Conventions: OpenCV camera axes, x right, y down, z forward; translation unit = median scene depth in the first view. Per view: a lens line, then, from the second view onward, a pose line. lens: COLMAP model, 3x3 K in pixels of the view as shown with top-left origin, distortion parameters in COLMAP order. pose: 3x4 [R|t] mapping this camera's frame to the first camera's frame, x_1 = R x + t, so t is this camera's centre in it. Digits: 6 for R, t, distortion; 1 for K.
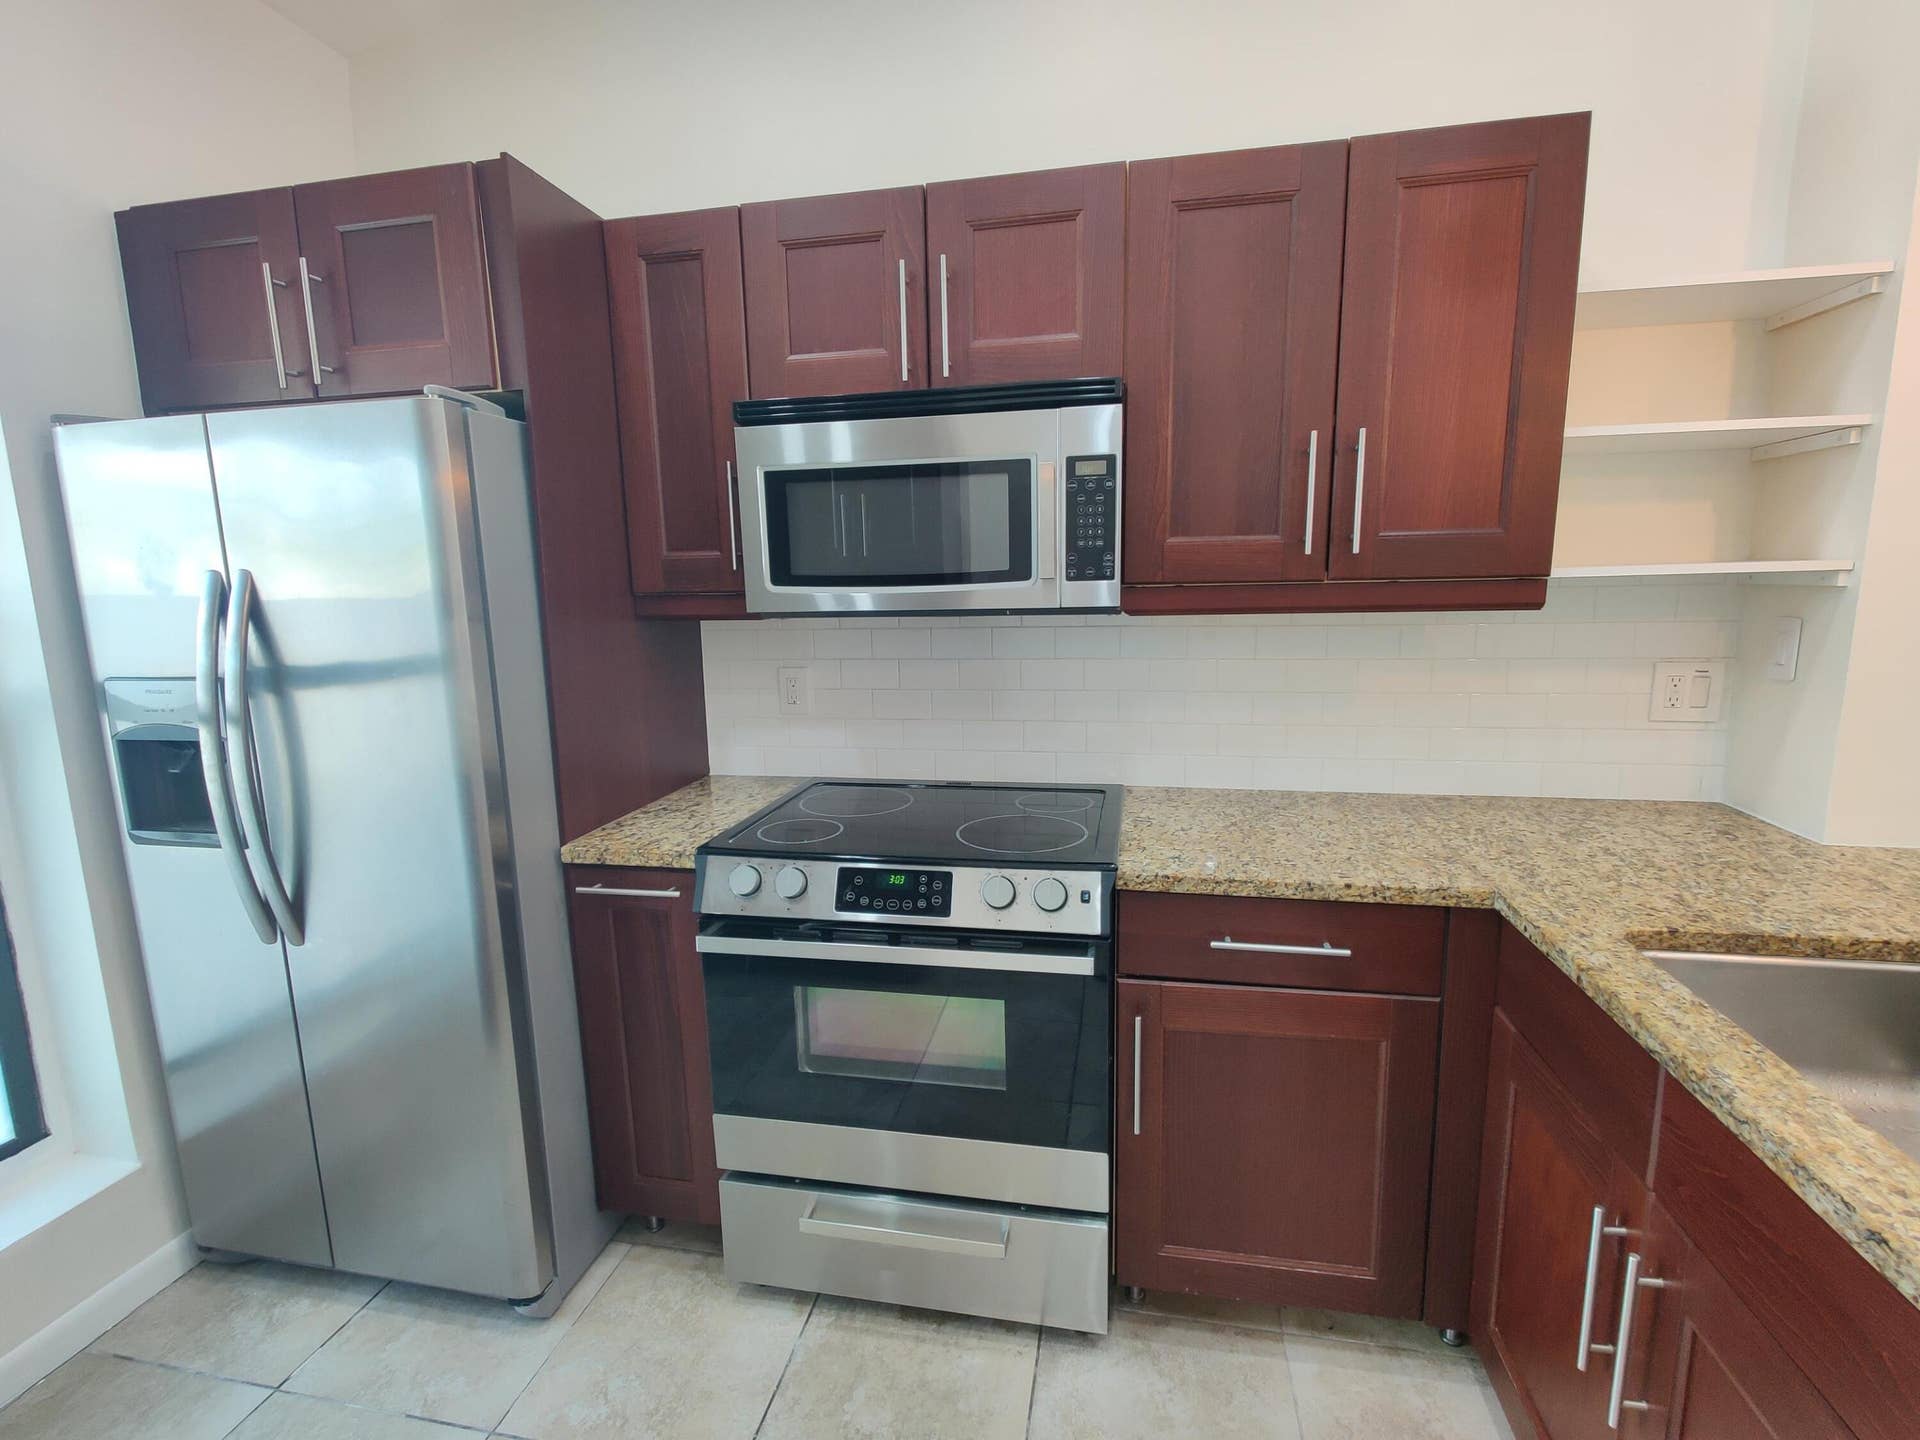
lens RADIAL K [[894.2, 0, 955.4], [0, 894.2, 725.3], [0, 0, 1]] dist [0.010064, -0.007632]
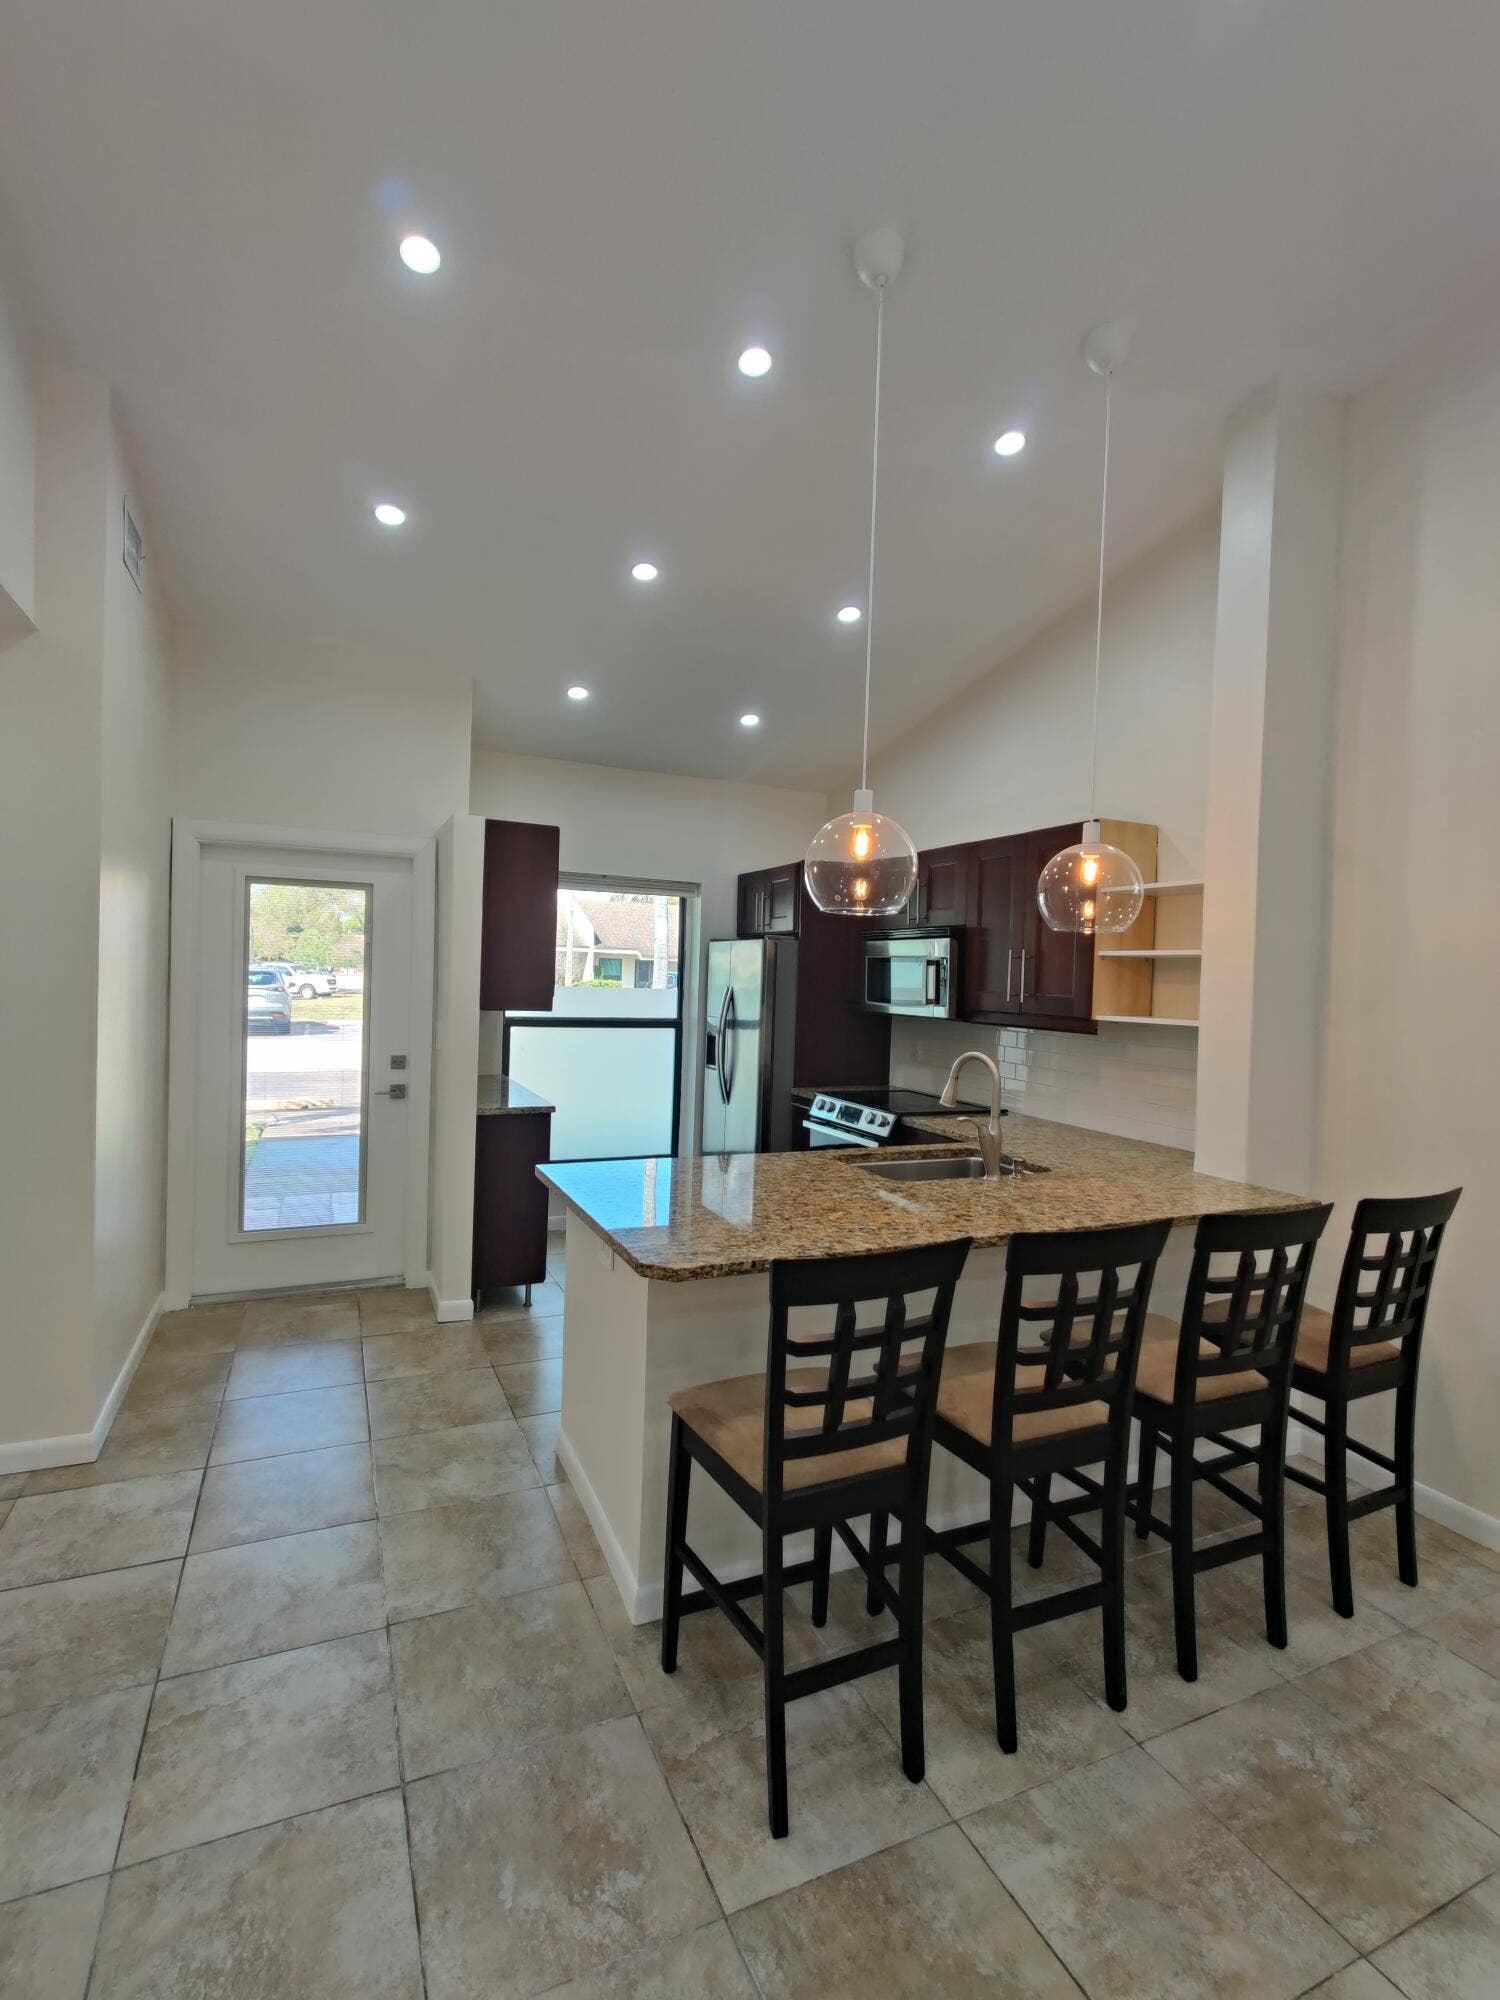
lens RADIAL K [[931.4, 0, 743.8], [0, 931.4, 990.5], [0, 0, 1]] dist [0.010064, -0.007632]
pose [[0.584332, 0.052837, -0.809793, 2.367798], [-0.177348, 0.982072, -0.063894, 0.063905], [0.791899, 0.180950, 0.583226, -1.136609]]
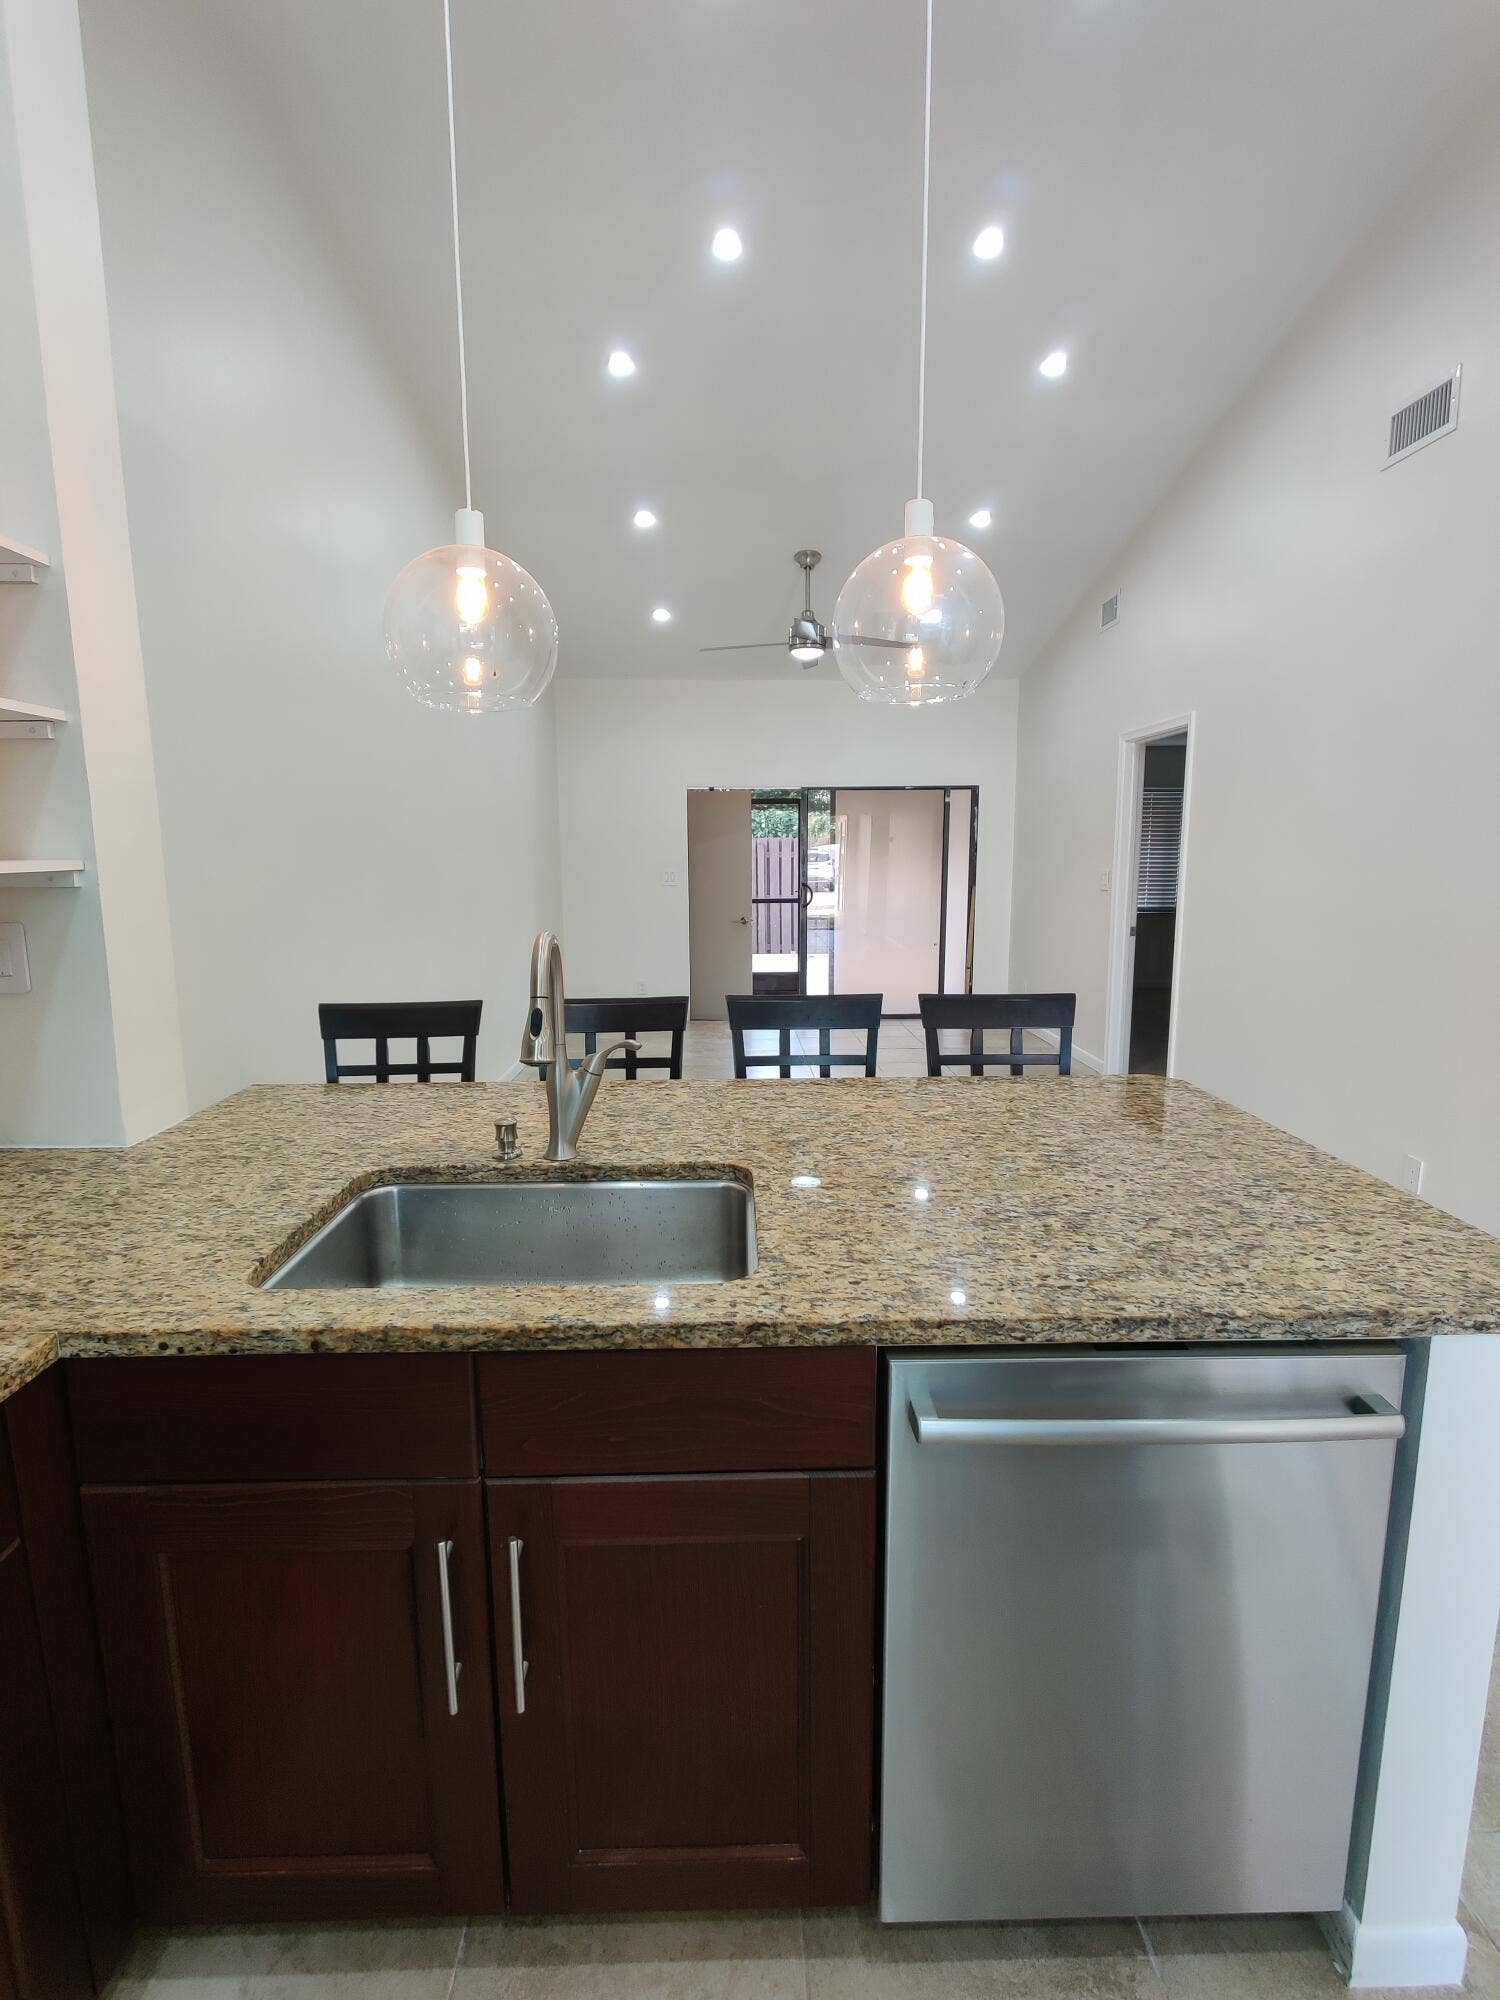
lens RADIAL K [[931.4, 0, 743.8], [0, 931.4, 990.5], [0, 0, 1]] dist [0.010064, -0.007632]
pose [[-0.215195, -0.124334, 0.968624, -0.180972], [0.169623, 0.972027, 0.162455, -0.103327], [-0.961727, 0.199260, -0.188086, 0.608745]]
